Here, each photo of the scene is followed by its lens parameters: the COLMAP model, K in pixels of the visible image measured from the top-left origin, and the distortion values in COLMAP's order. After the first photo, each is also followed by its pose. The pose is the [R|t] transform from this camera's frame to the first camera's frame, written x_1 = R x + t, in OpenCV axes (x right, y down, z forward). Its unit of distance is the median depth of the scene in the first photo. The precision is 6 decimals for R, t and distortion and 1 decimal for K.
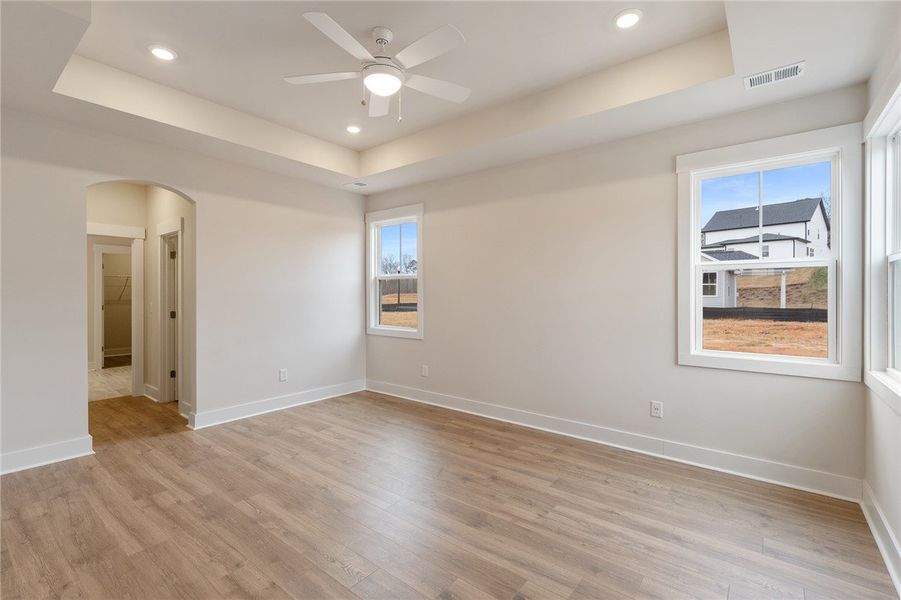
lens RADIAL K [[406.4, 0, 448.7], [0, 406.4, 296.6], [0, 0, 1]] dist [0.000459, -0.000121]
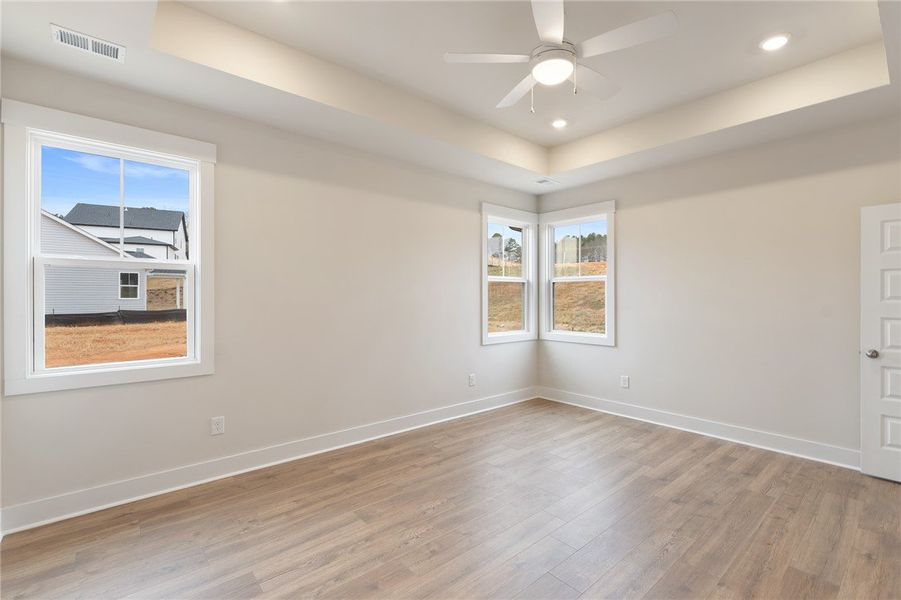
lens RADIAL K [[406.4, 0, 448.7], [0, 406.4, 296.6], [0, 0, 1]] dist [0.000459, -0.000121]
pose [[0.188372, -0.000996, 0.982097, -0.705288], [0.006647, 0.999978, -0.000261, -0.005934], [-0.982075, 0.006578, 0.188374, 0.667422]]
